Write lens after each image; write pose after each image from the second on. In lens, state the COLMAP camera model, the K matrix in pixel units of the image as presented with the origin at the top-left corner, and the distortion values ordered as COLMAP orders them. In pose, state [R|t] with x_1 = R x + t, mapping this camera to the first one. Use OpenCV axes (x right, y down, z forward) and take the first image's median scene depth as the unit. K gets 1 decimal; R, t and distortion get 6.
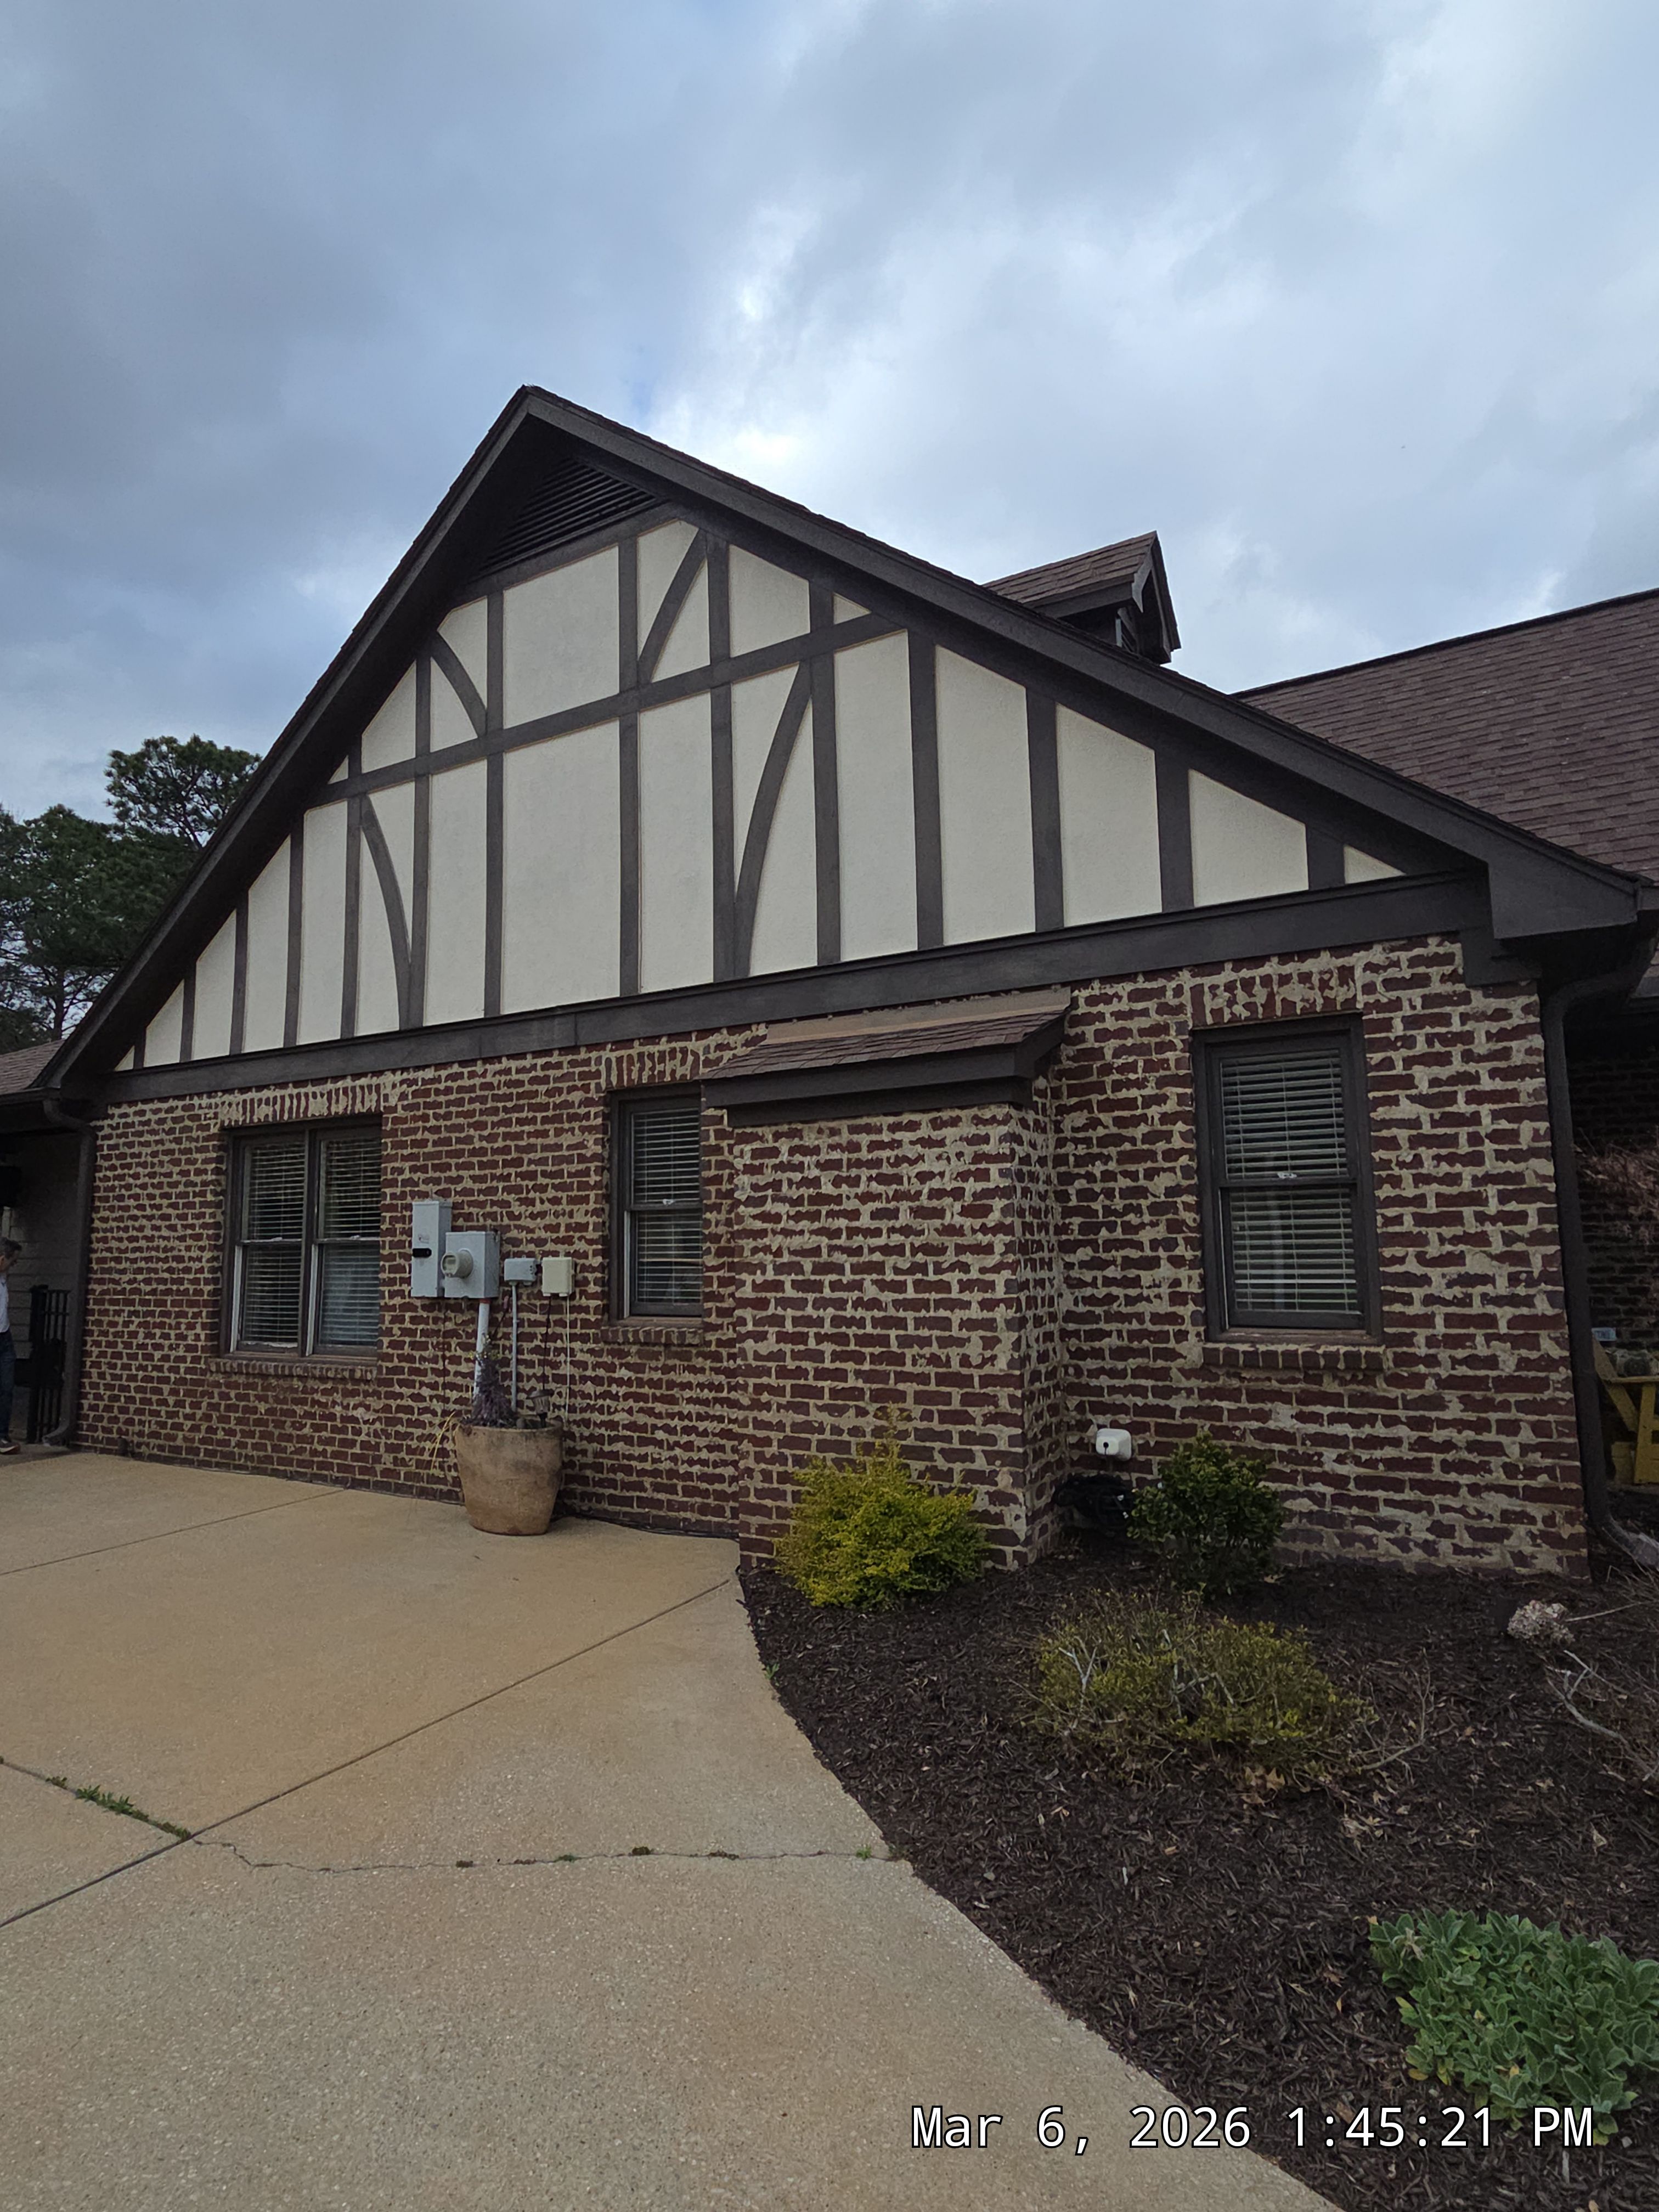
lens RADIAL K [[1216.8, 0, 829.5], [0, 1216.8, 1106.0], [0, 0, 1]] dist [0.008000, -0.002960]
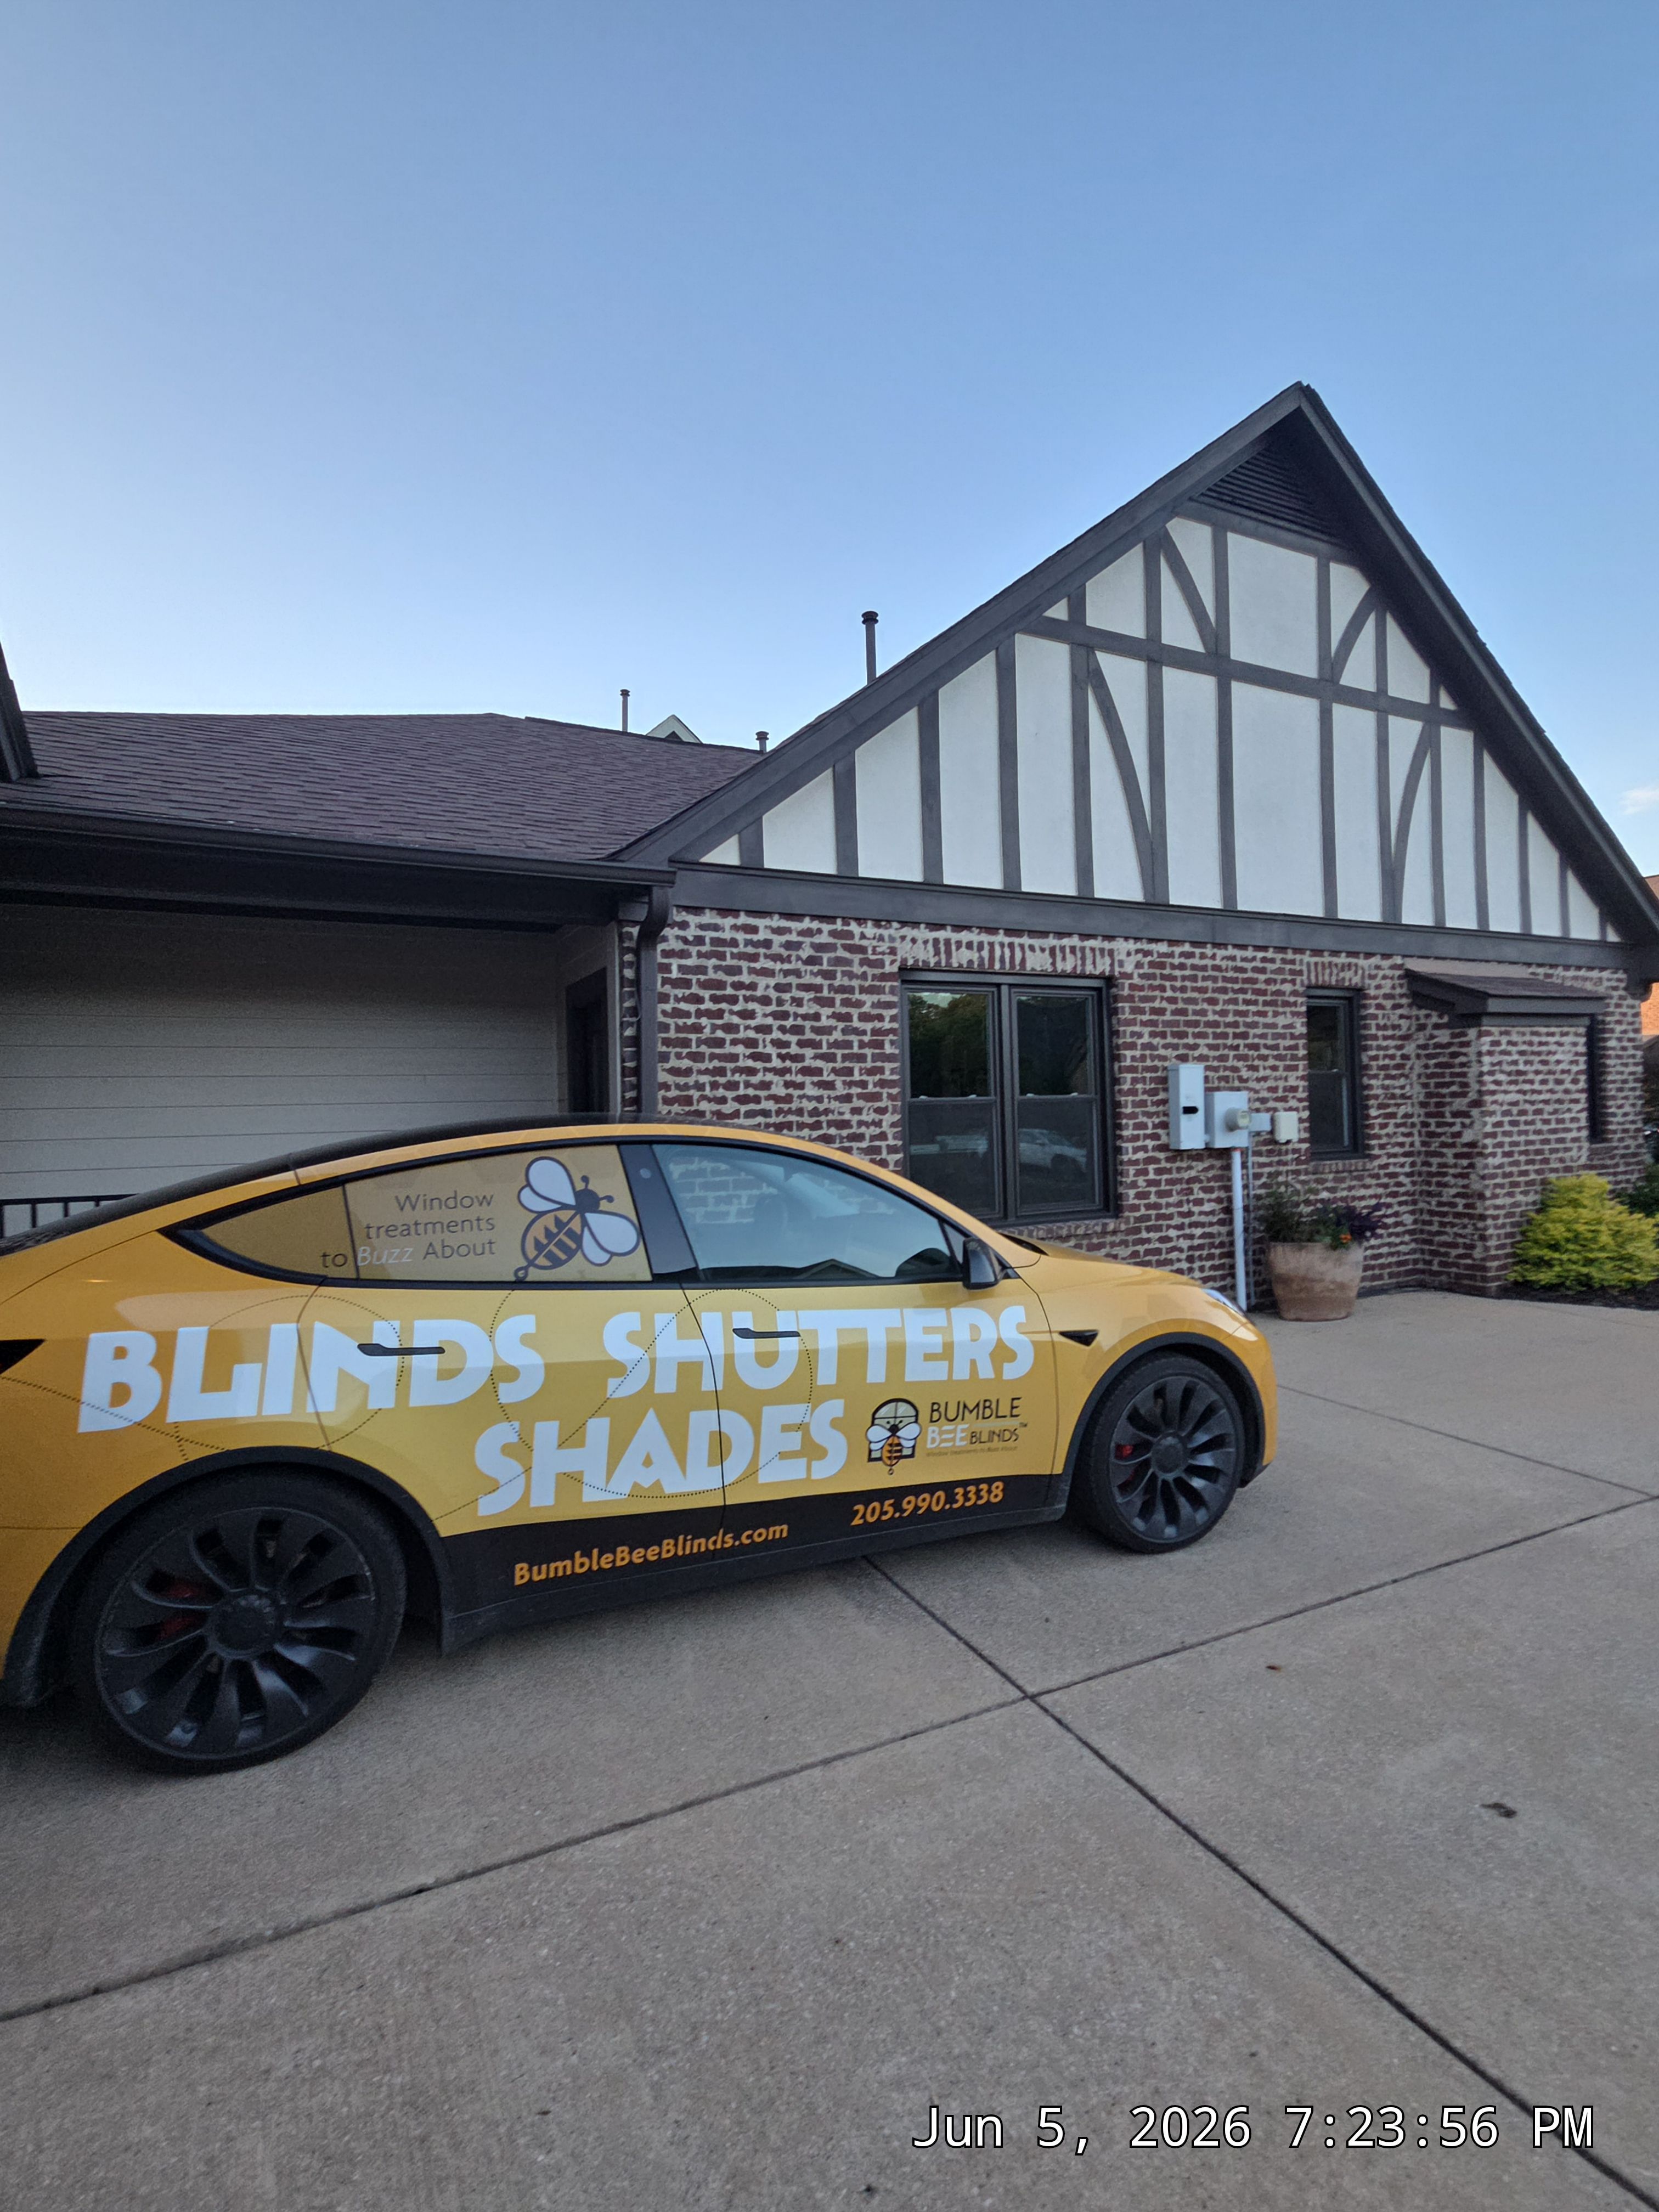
lens RADIAL K [[1030.4, 0, 829.5], [0, 1030.4, 1106.0], [0, 0, 1]] dist [0.000063, 0.000334]
pose [[0.547311, 0.004442, 0.836918, -1.389804], [-0.077613, 0.995946, 0.045470, 0.105308], [-0.833323, -0.089842, 0.545437, 0.805003]]
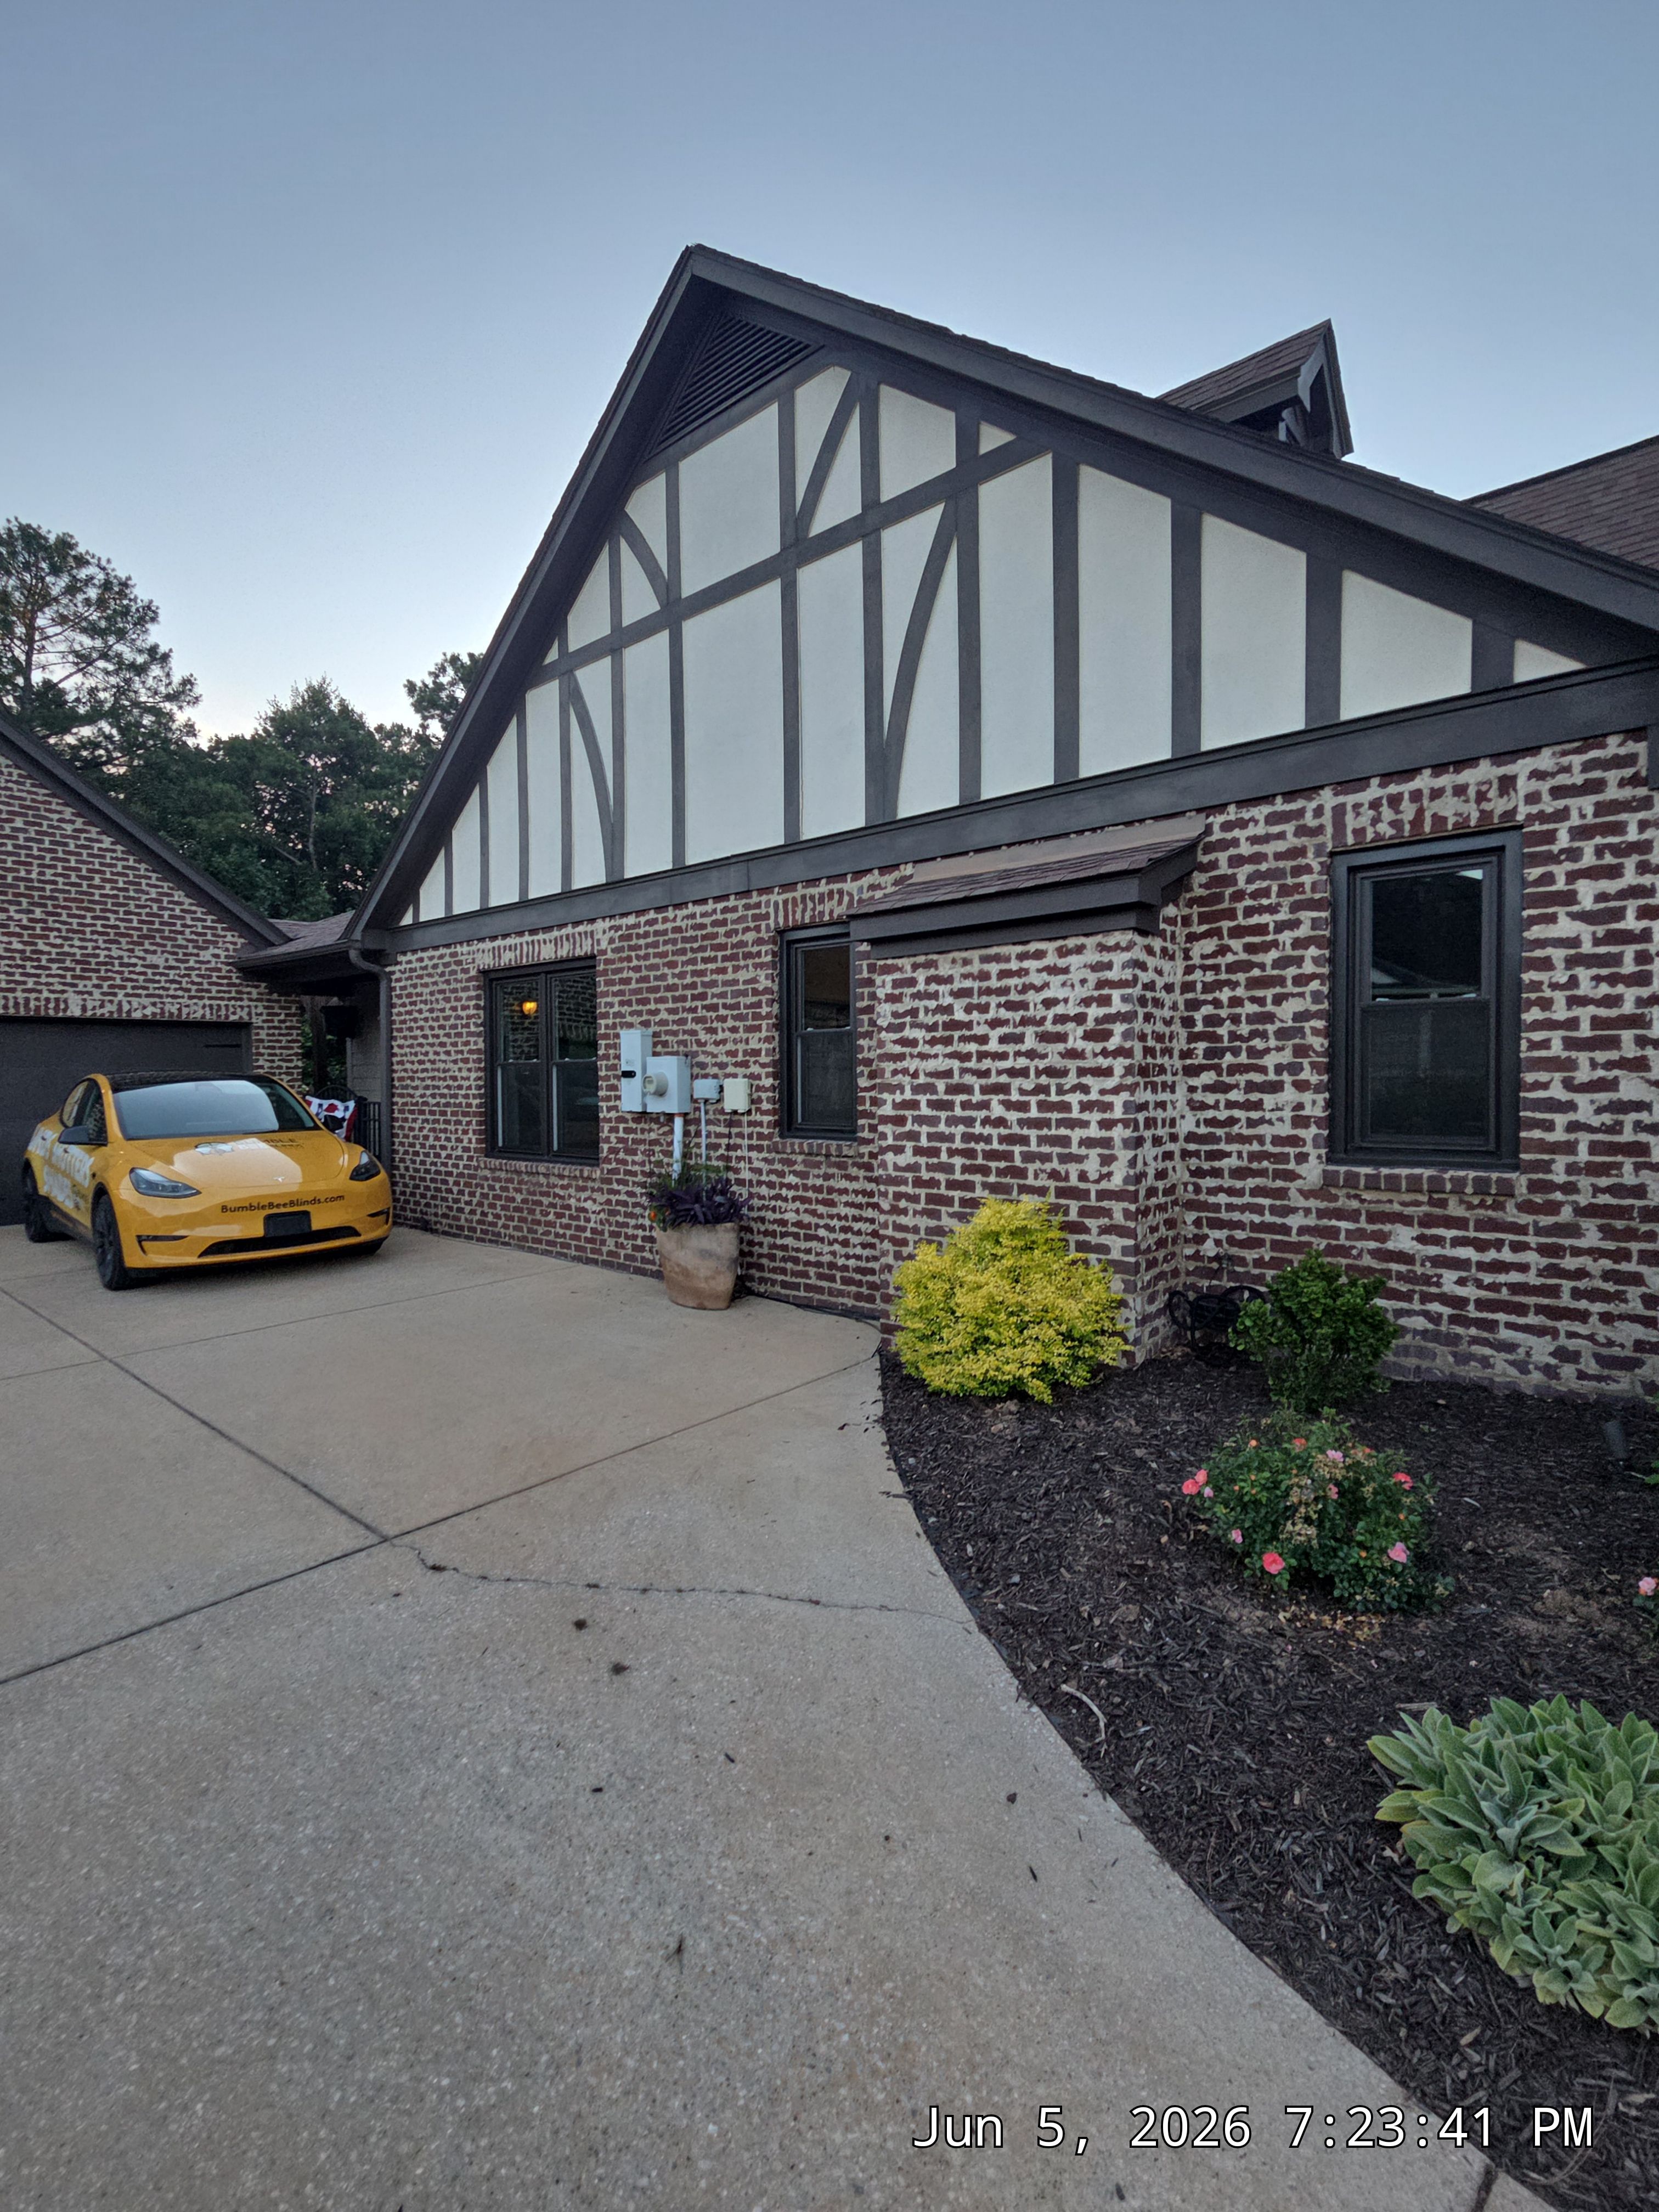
lens RADIAL K [[1030.4, 0, 829.5], [0, 1030.4, 1106.0], [0, 0, 1]] dist [0.000063, 0.000334]
pose [[0.982282, 0.014181, -0.186871, 0.044780], [0.012437, 0.990002, 0.140503, 0.014272], [0.186995, -0.140338, 0.972285, 0.067387]]
